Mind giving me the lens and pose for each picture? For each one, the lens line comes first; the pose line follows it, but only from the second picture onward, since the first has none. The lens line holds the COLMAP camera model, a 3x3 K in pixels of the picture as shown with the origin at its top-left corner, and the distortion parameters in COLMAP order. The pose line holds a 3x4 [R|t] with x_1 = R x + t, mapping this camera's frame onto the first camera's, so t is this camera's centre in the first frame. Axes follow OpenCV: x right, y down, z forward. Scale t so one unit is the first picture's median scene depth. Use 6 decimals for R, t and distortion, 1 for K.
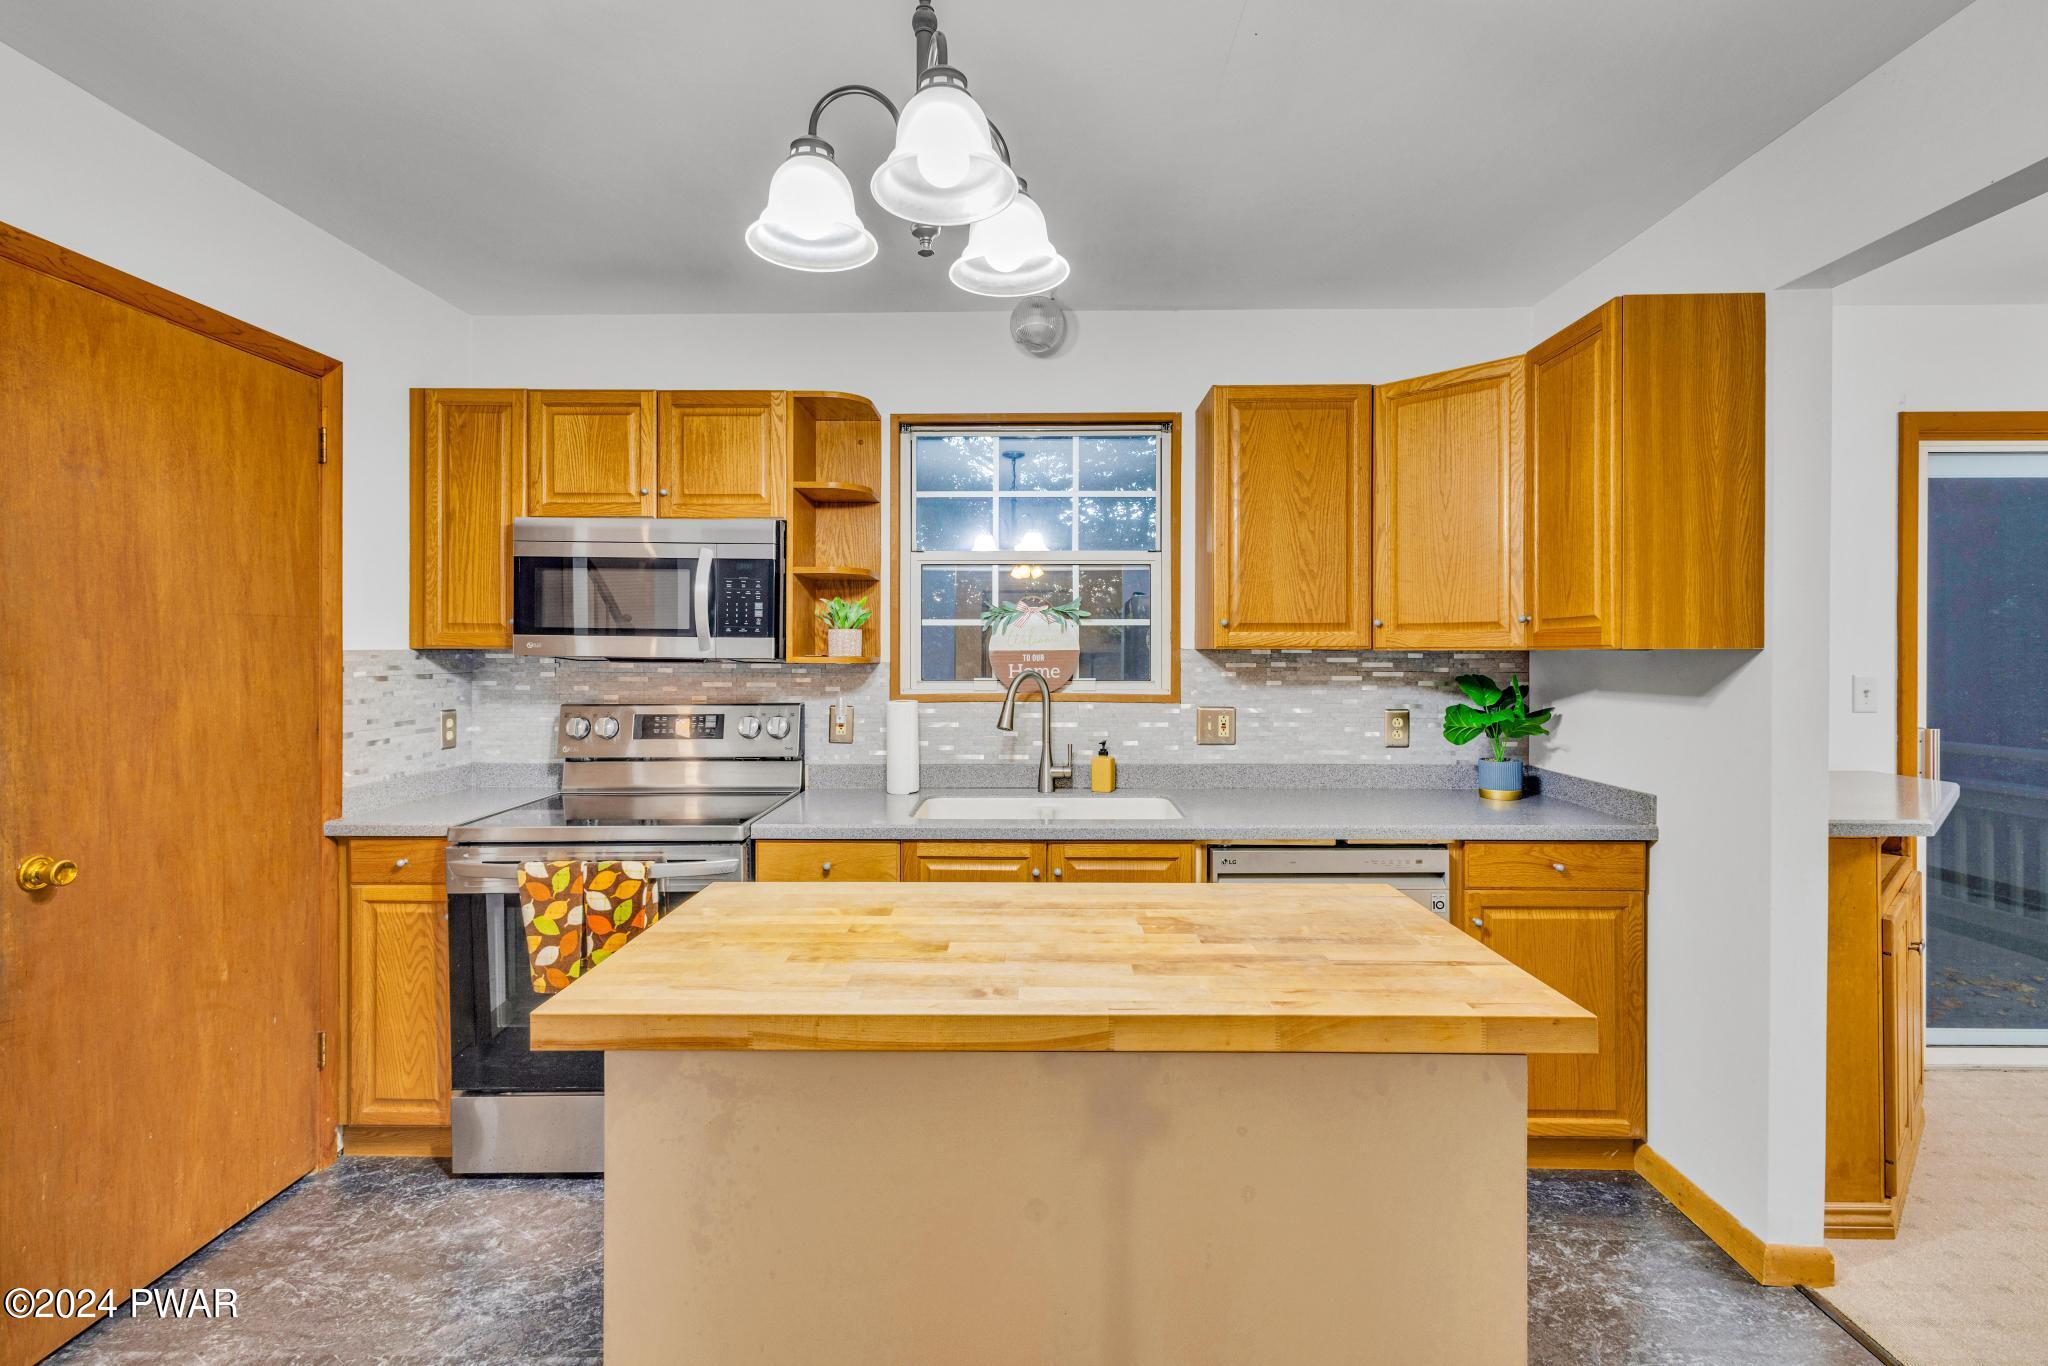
lens RADIAL K [[950.4, 0, 1023.6], [0, 950.4, 665.3], [0, 0, 1]] dist [0.000685, -0.000165]
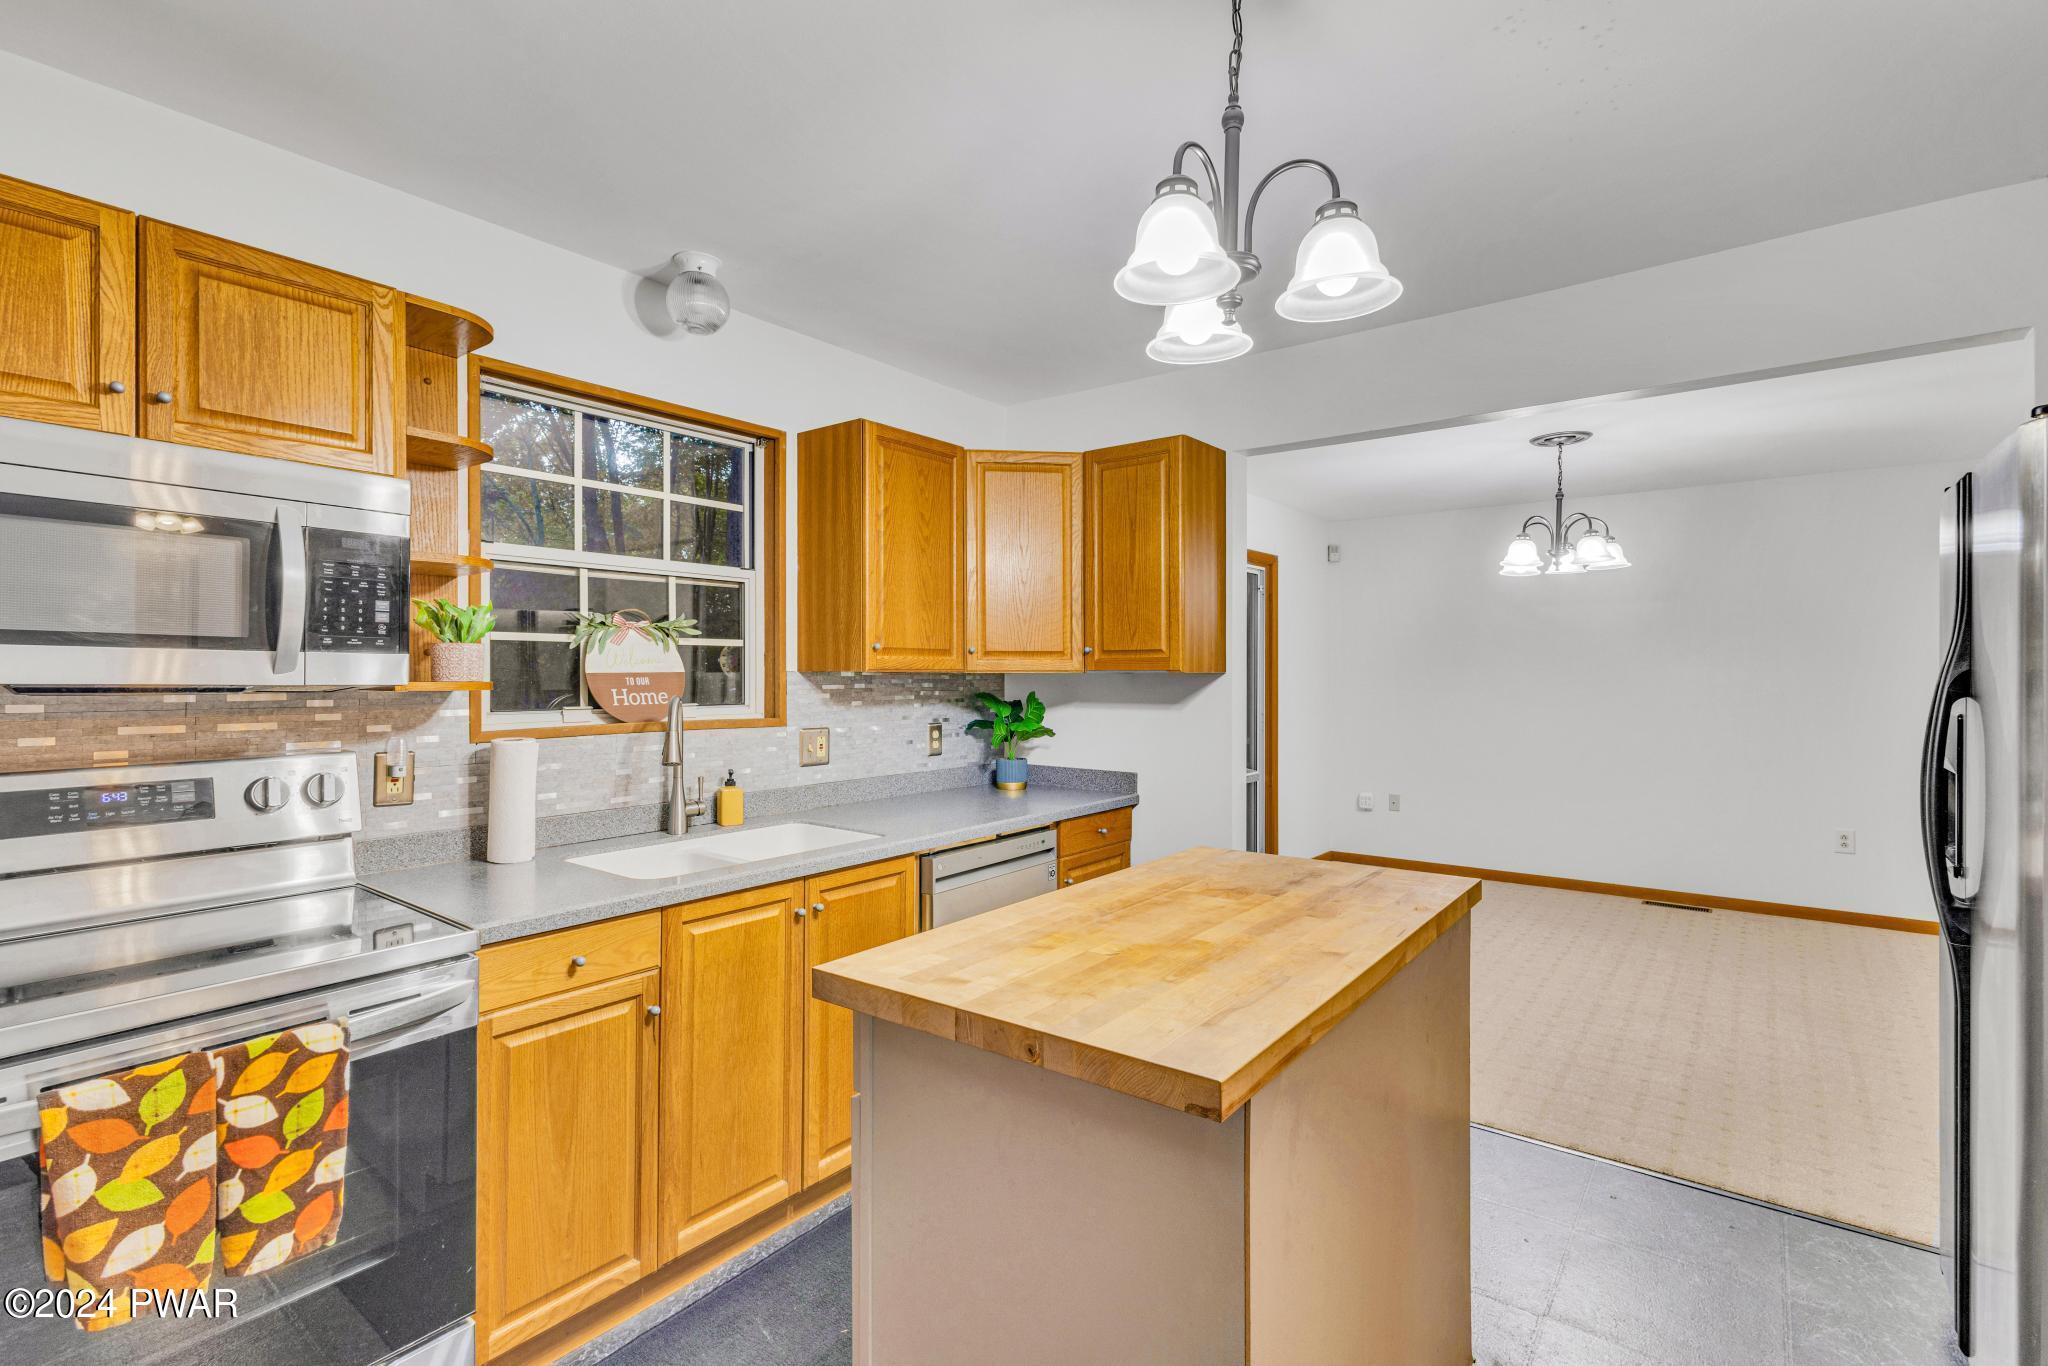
lens RADIAL K [[948.4, 0, 1025.7], [0, 948.4, 679.6], [0, 0, 1]] dist [-0.000117, -0.000370]
pose [[0.594429, -0.005259, 0.804131, -0.544226], [0.009972, 0.999950, -0.000831, -0.005773], [-0.804086, 0.008513, 0.594452, 0.245811]]
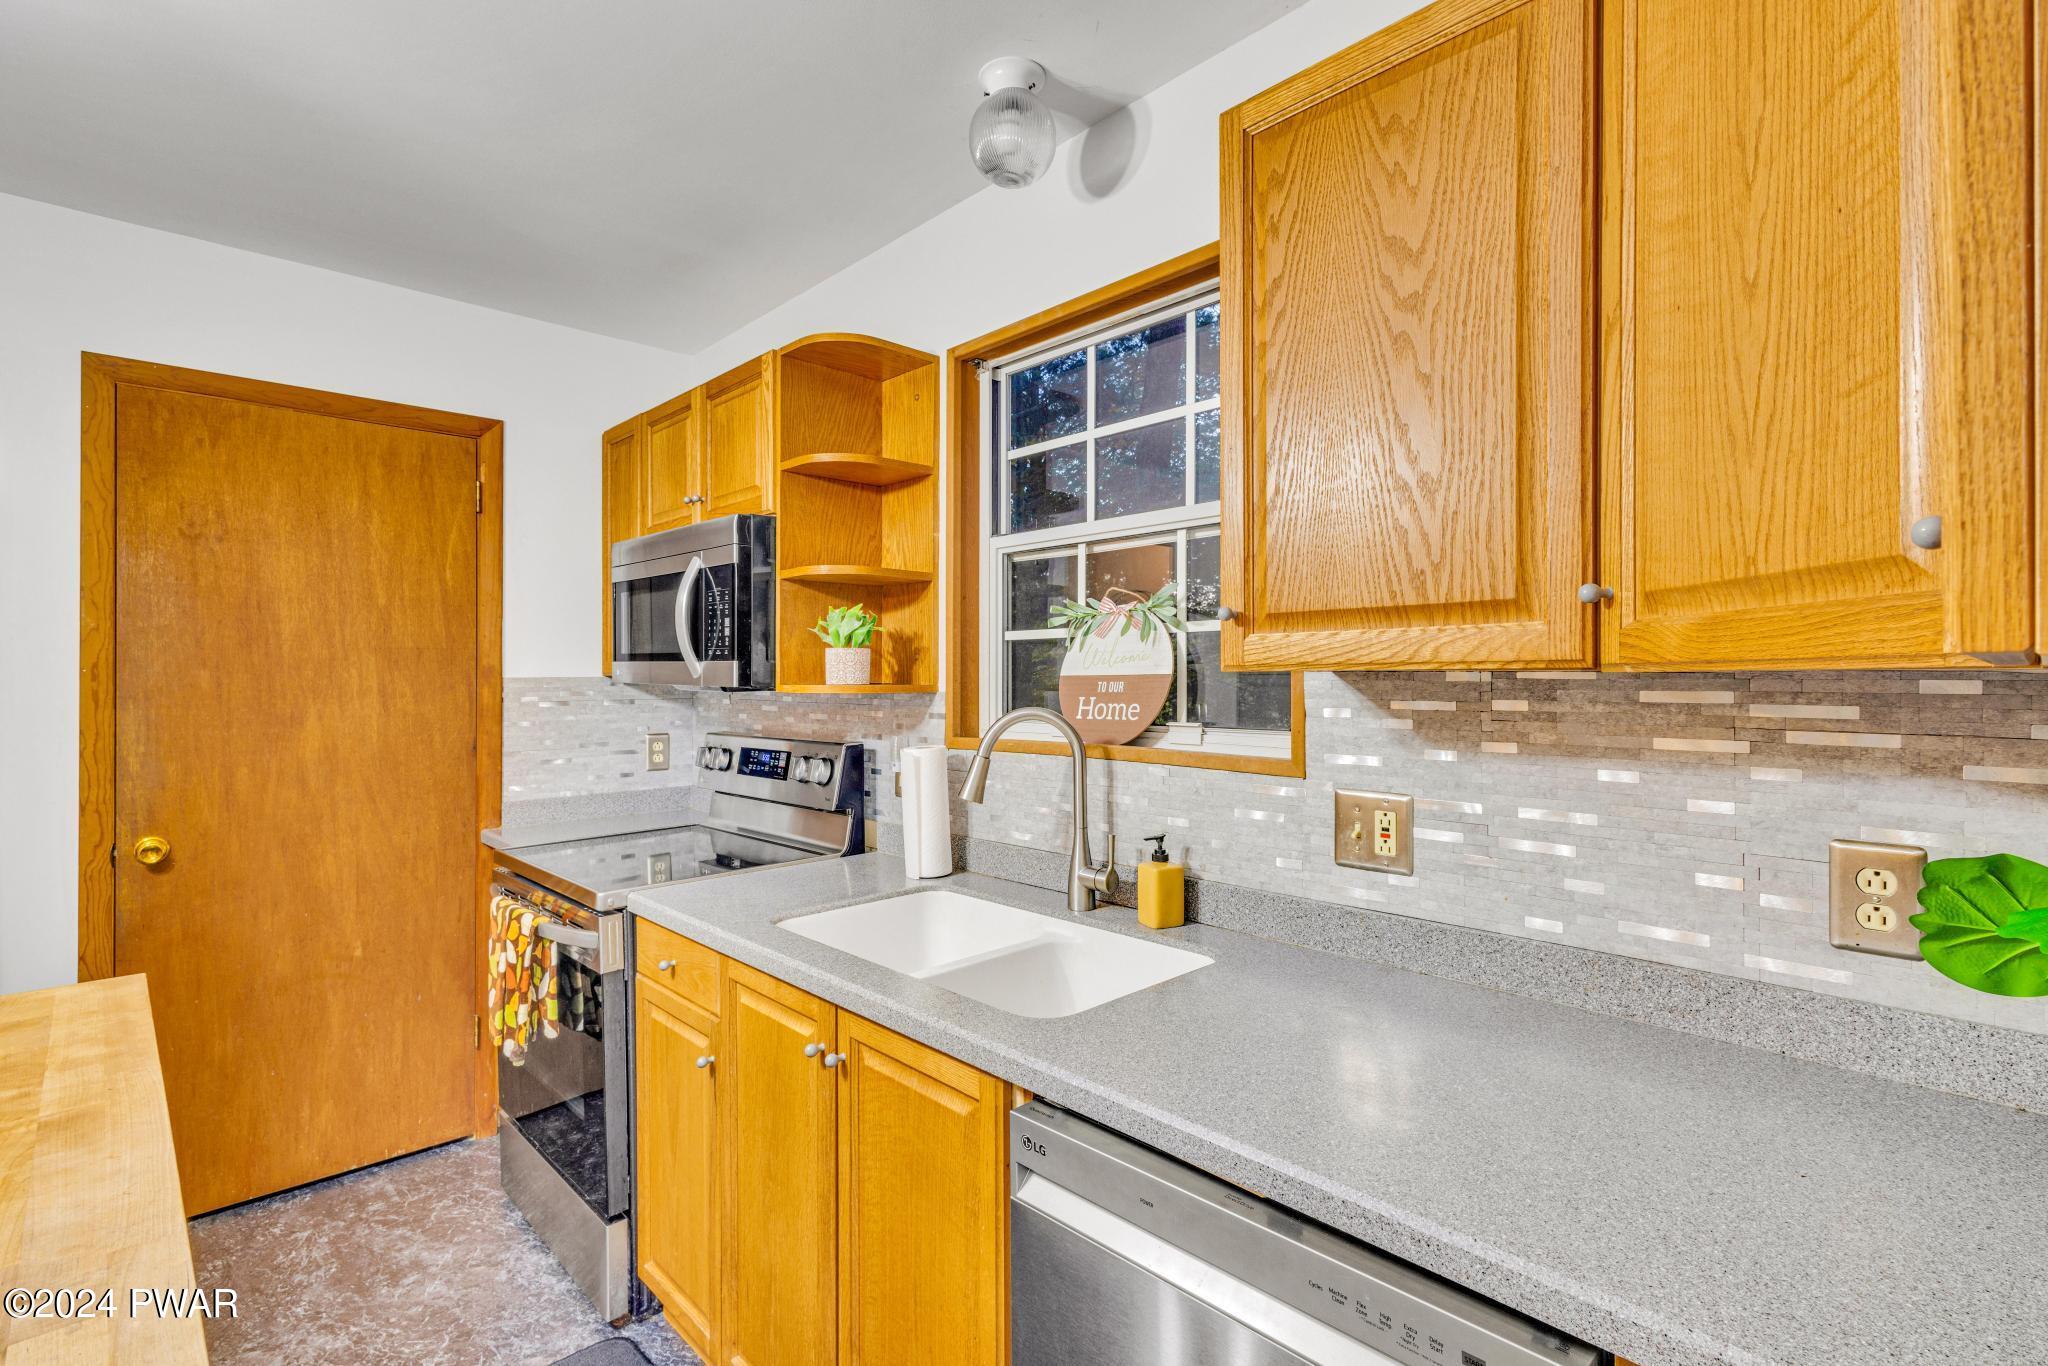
lens RADIAL K [[943.4, 0, 1031.3], [0, 943.4, 683.0], [0, 0, 1]] dist [0.004041, 0.000163]
pose [[0.704872, 0.002206, -0.709331, 0.477547], [-0.006332, 0.999975, -0.003183, -0.009503], [0.709306, 0.006735, 0.704868, 0.615343]]
